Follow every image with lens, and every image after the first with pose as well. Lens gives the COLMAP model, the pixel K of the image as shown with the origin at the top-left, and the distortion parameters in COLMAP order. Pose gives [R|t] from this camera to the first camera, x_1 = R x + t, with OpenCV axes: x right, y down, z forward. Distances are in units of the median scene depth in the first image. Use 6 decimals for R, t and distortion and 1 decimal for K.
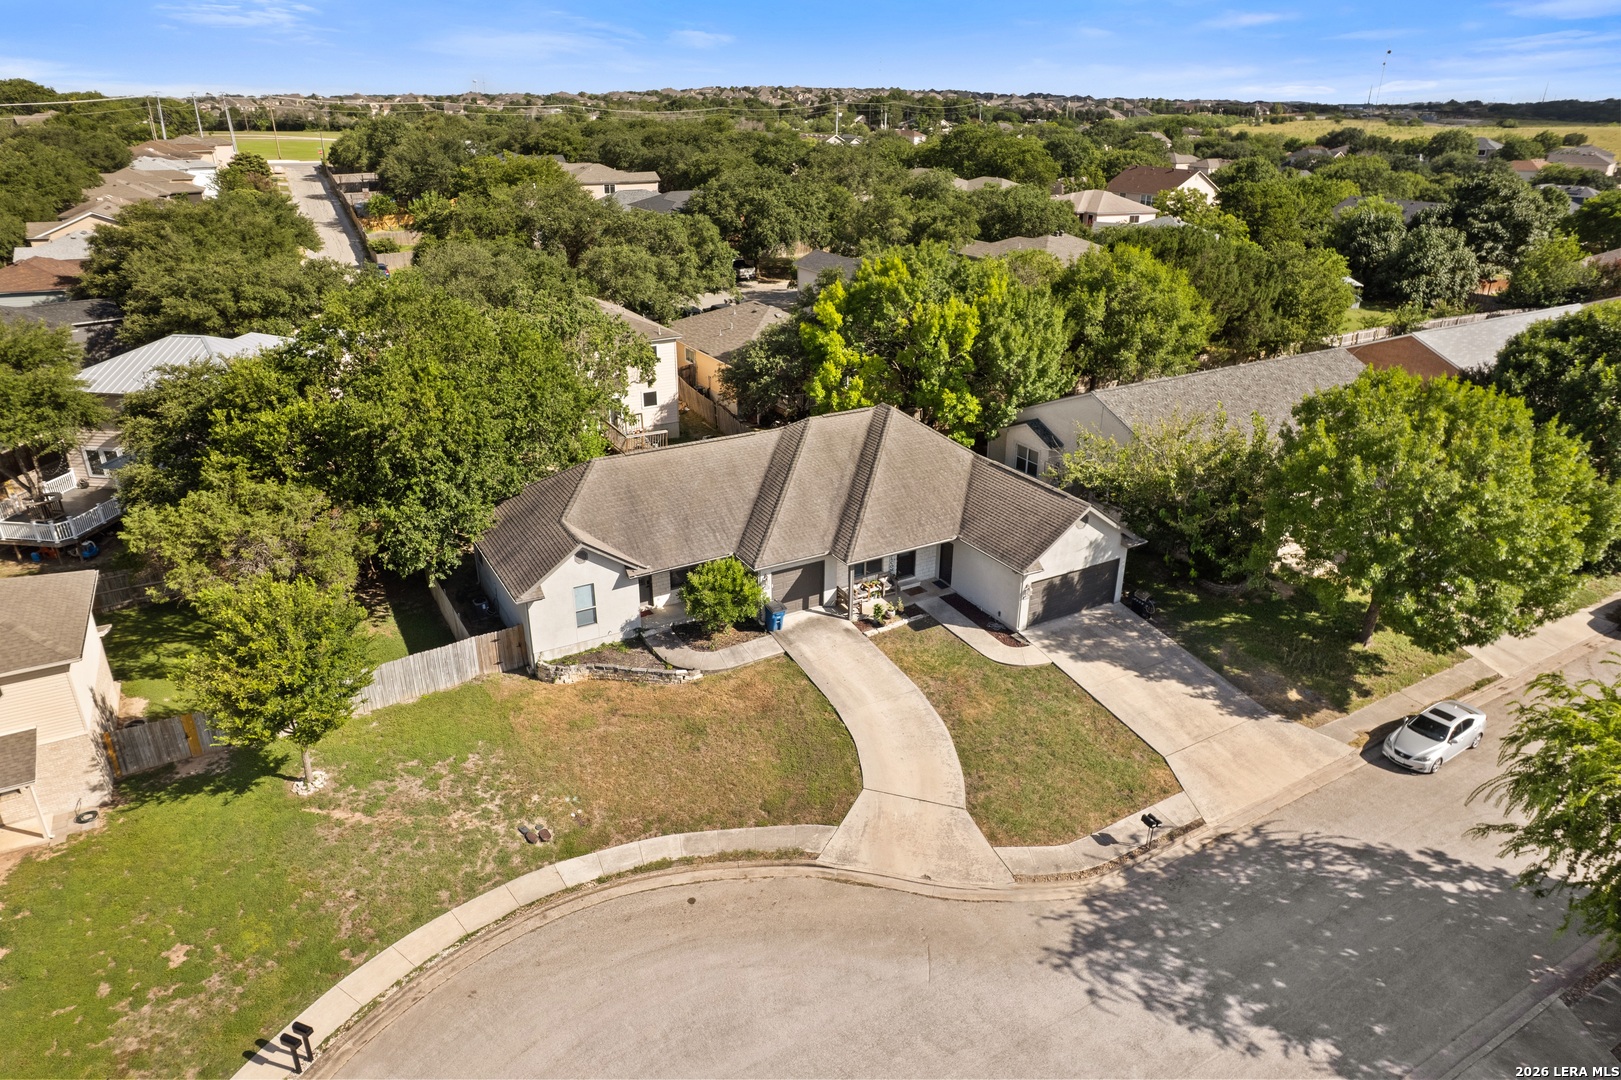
lens RADIAL K [[1039.6, 0, 810.5], [0, 1039.6, 540.0], [0, 0, 1]] dist [-0.075299, 0.064417]
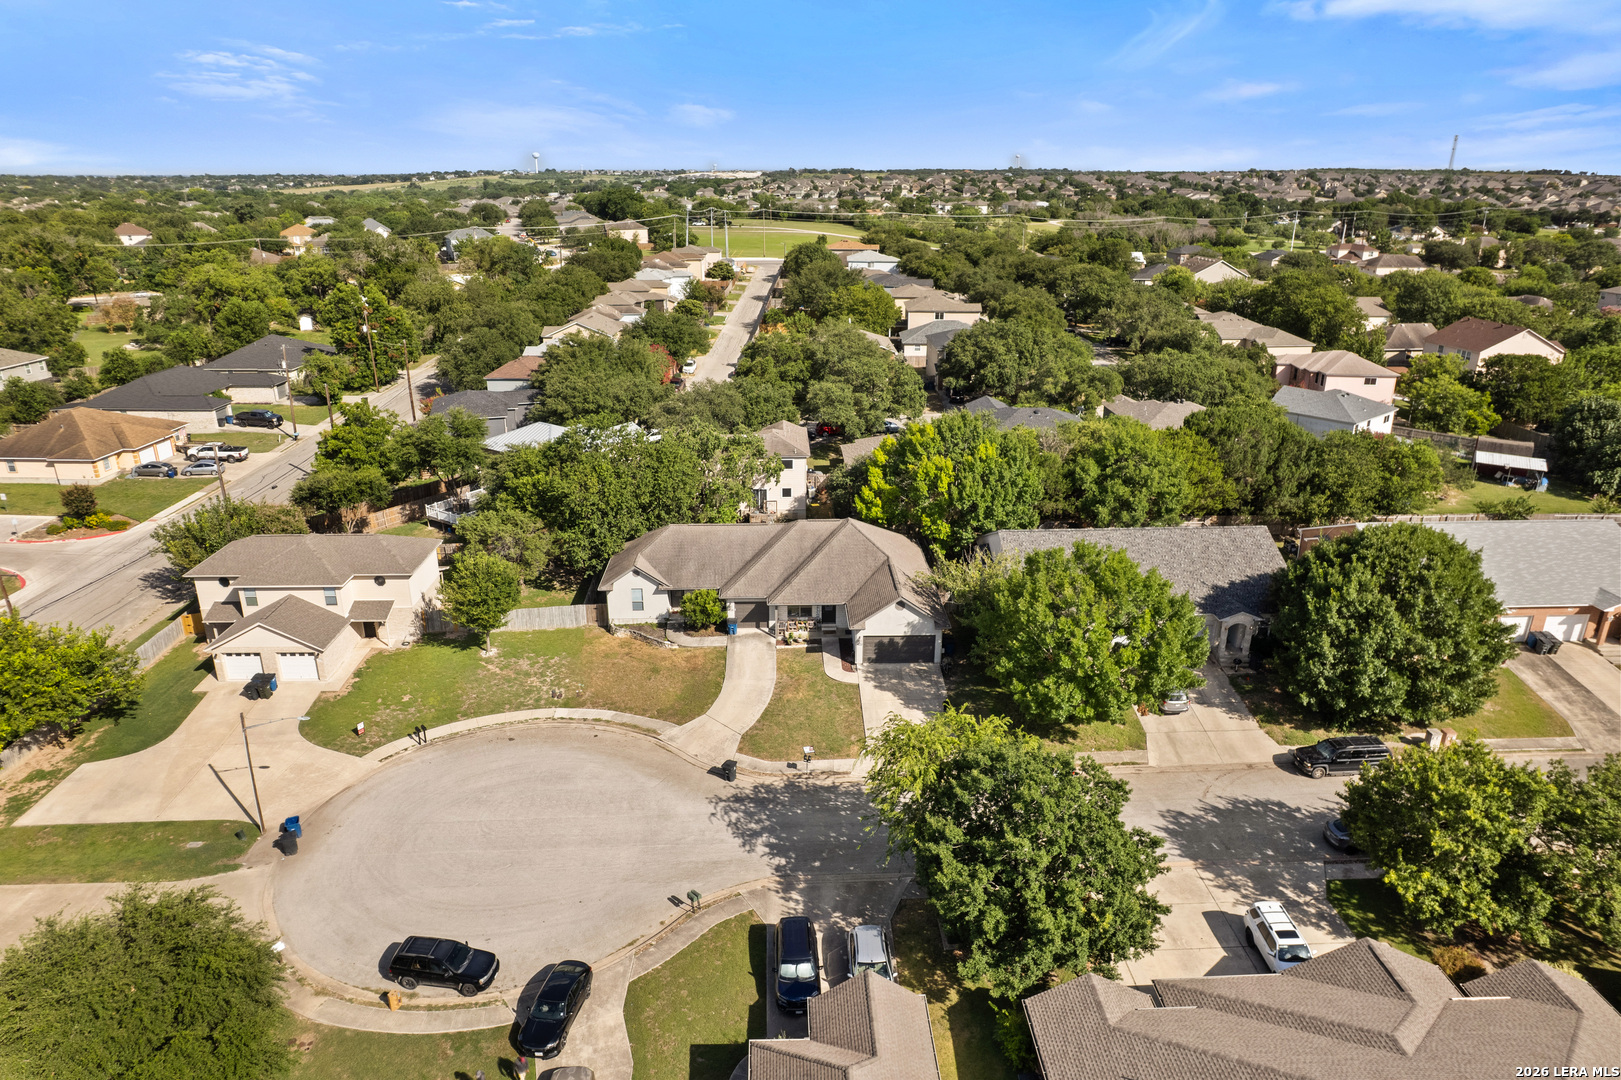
lens RADIAL K [[1039.6, 0, 810.5], [0, 1039.6, 540.0], [0, 0, 1]] dist [-0.075299, 0.064417]
pose [[0.883628, 0.156337, -0.441317, 0.887582], [-0.183190, 0.982901, -0.018599, -0.067249], [0.430863, 0.097280, 0.897159, -0.584035]]
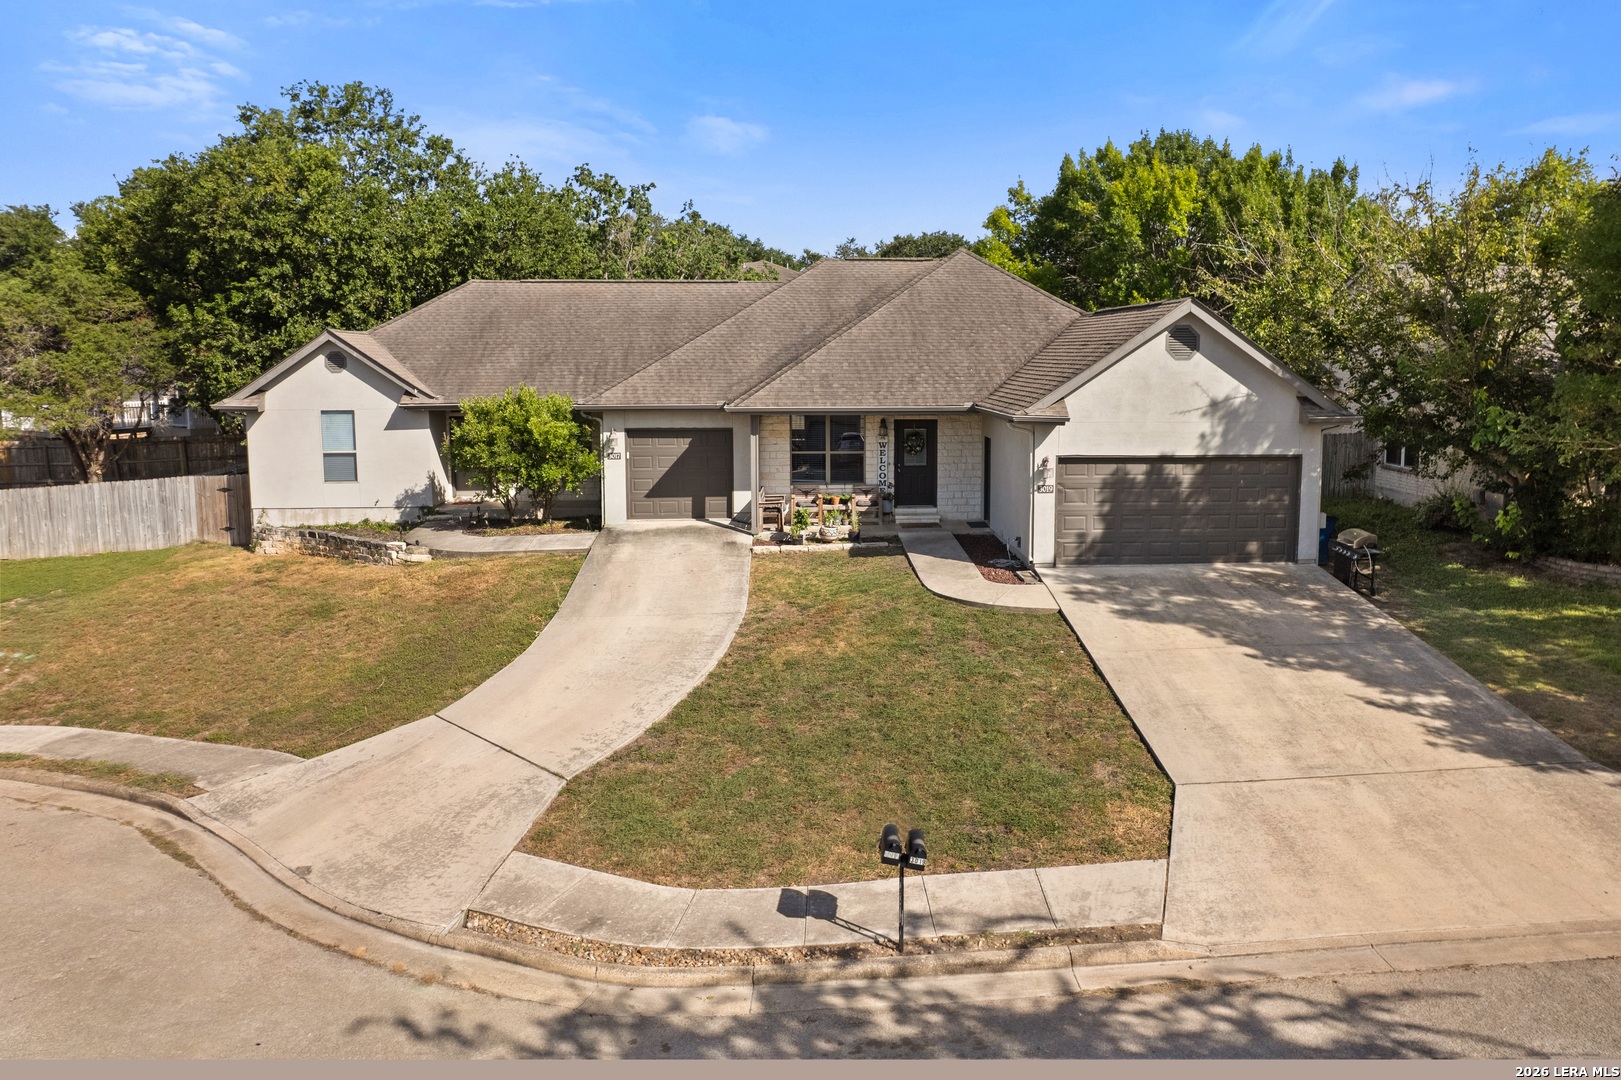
lens RADIAL K [[1133.6, 0, 886.5], [0, 1133.6, 472.3], [0, 0, 1]] dist [-0.084932, 0.074444]
pose [[0.909237, 0.037574, -0.414579, 0.370755], [-0.160732, 0.950372, -0.266379, 0.206427], [0.383995, 0.308838, 0.870153, 0.538621]]
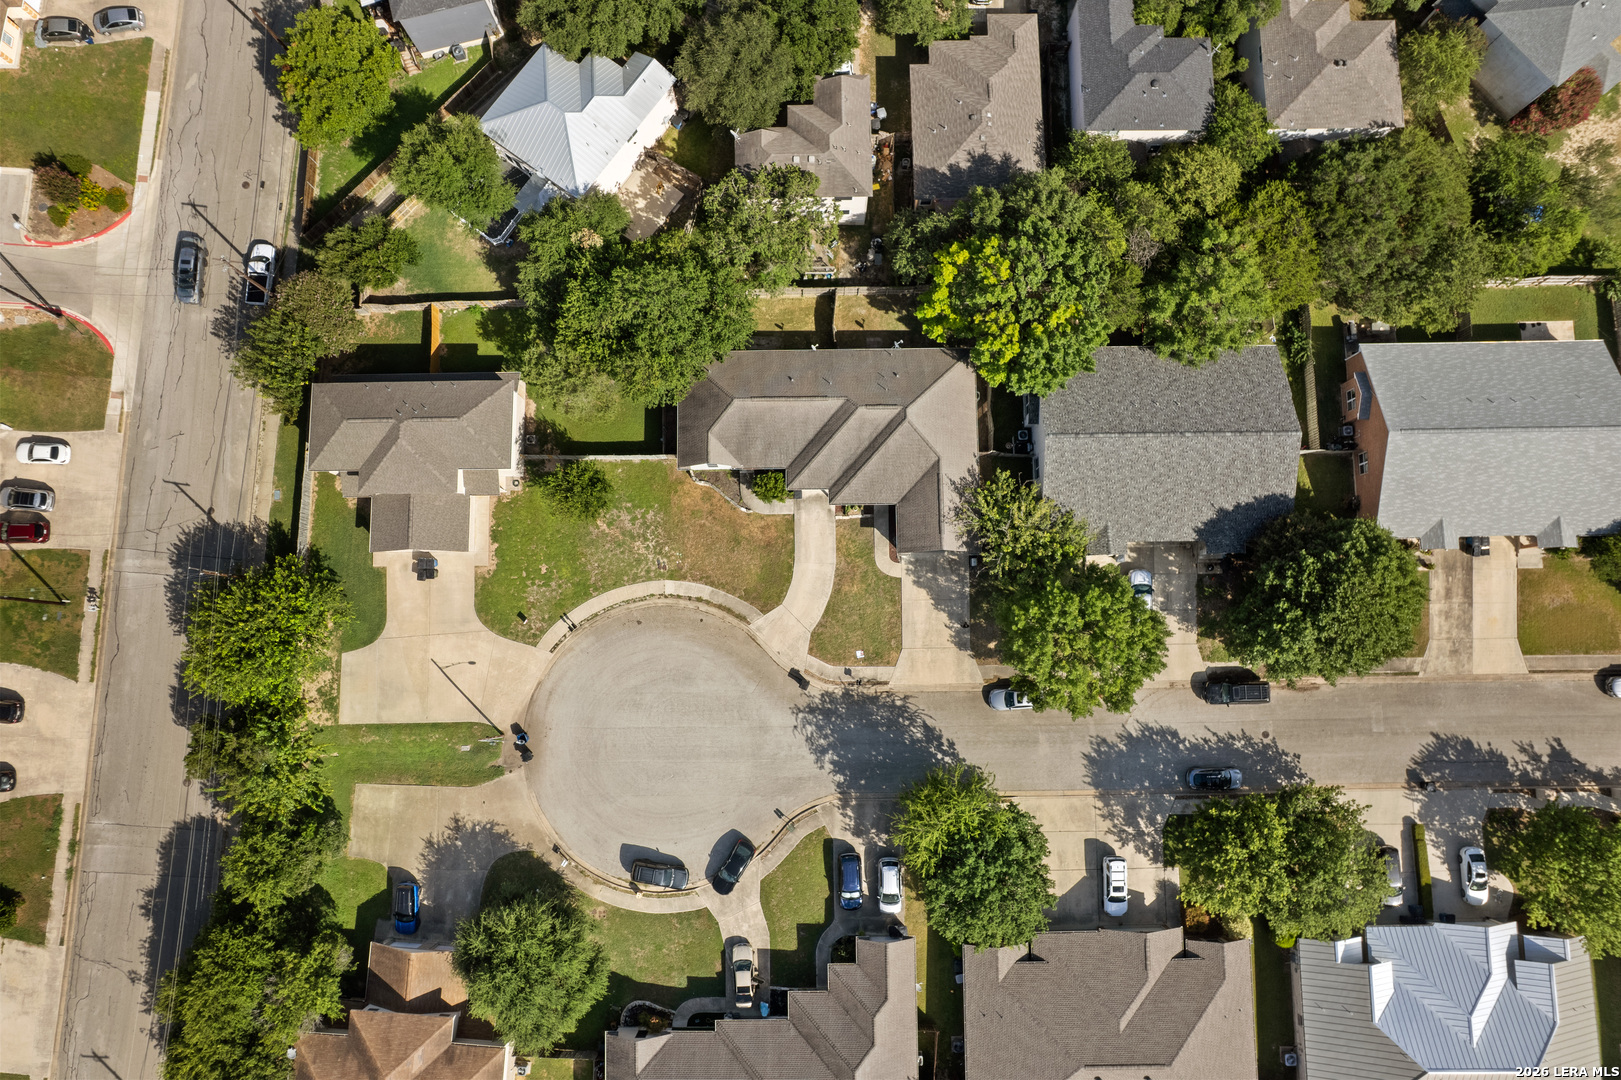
lens RADIAL K [[1039.6, 0, 810.5], [0, 1039.6, 540.0], [0, 0, 1]] dist [-0.075299, 0.064417]
pose [[0.872800, 0.483156, -0.069138, 0.183537], [-0.183362, 0.455867, 0.870955, -1.772094], [0.452325, -0.747493, 0.486474, -0.068964]]
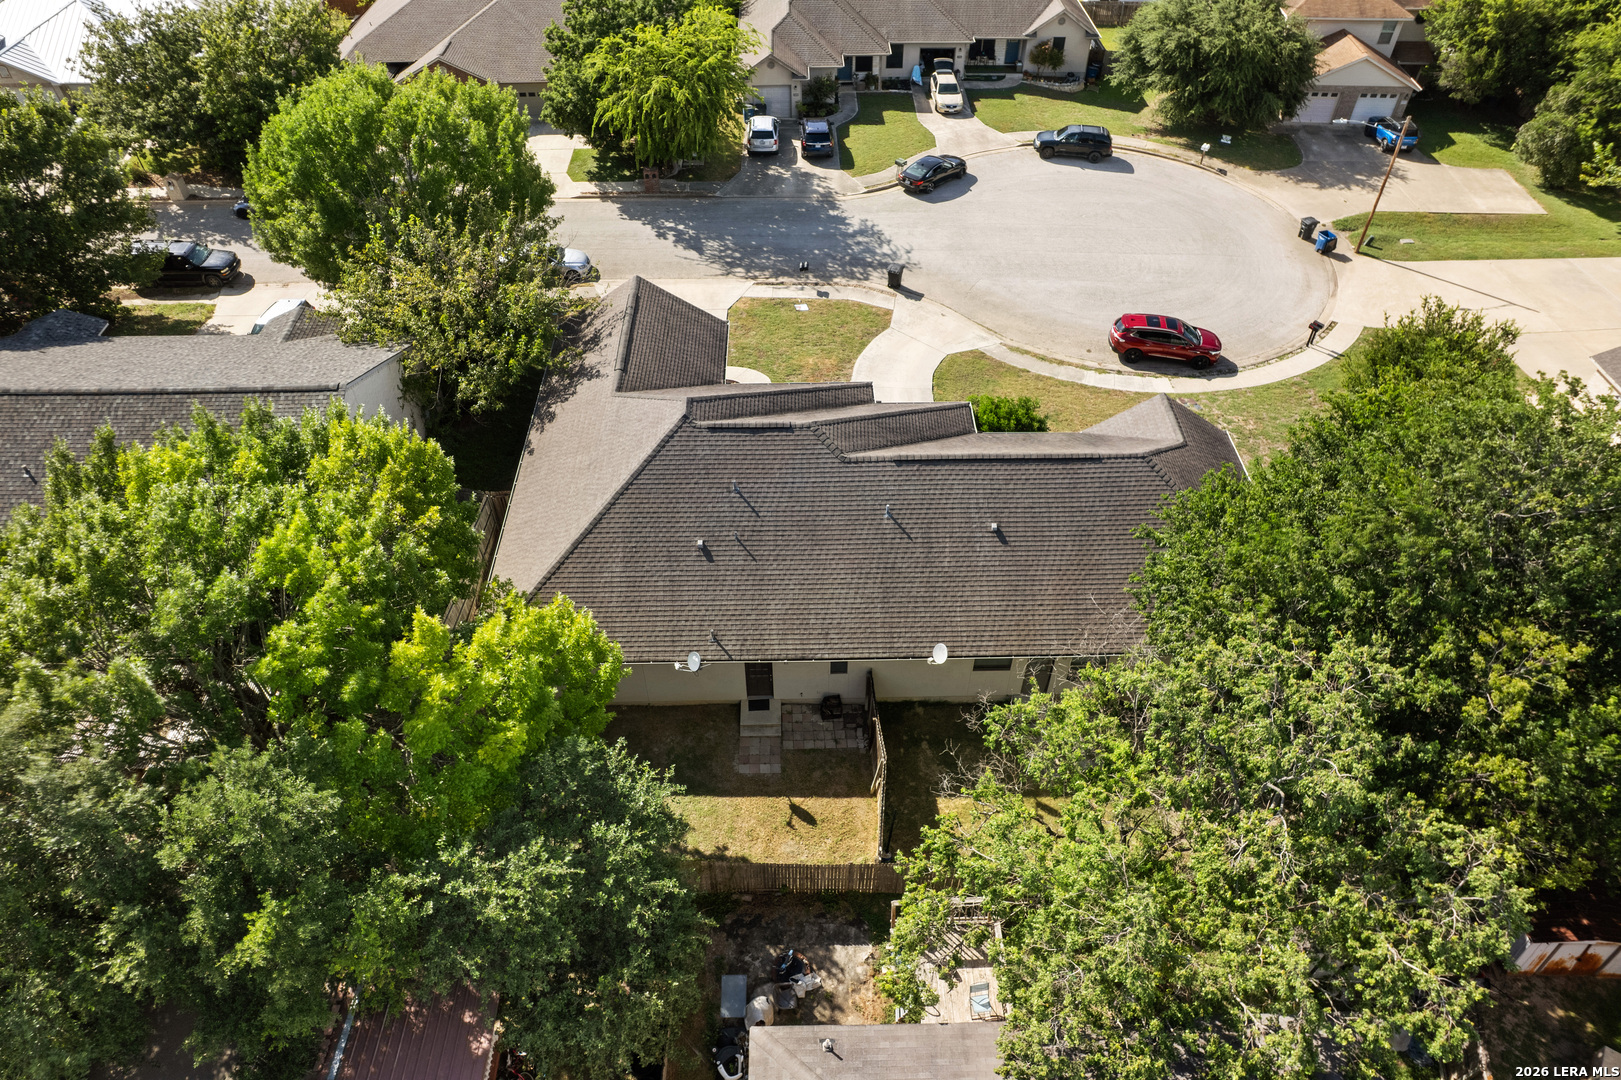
lens RADIAL K [[1039.6, 0, 810.5], [0, 1039.6, 540.0], [0, 0, 1]] dist [-0.075299, 0.064417]
pose [[-0.876855, -0.342427, 0.337444, -0.287147], [0.190668, 0.396642, 0.897954, -0.791762], [-0.441328, 0.851715, -0.282508, 1.447443]]
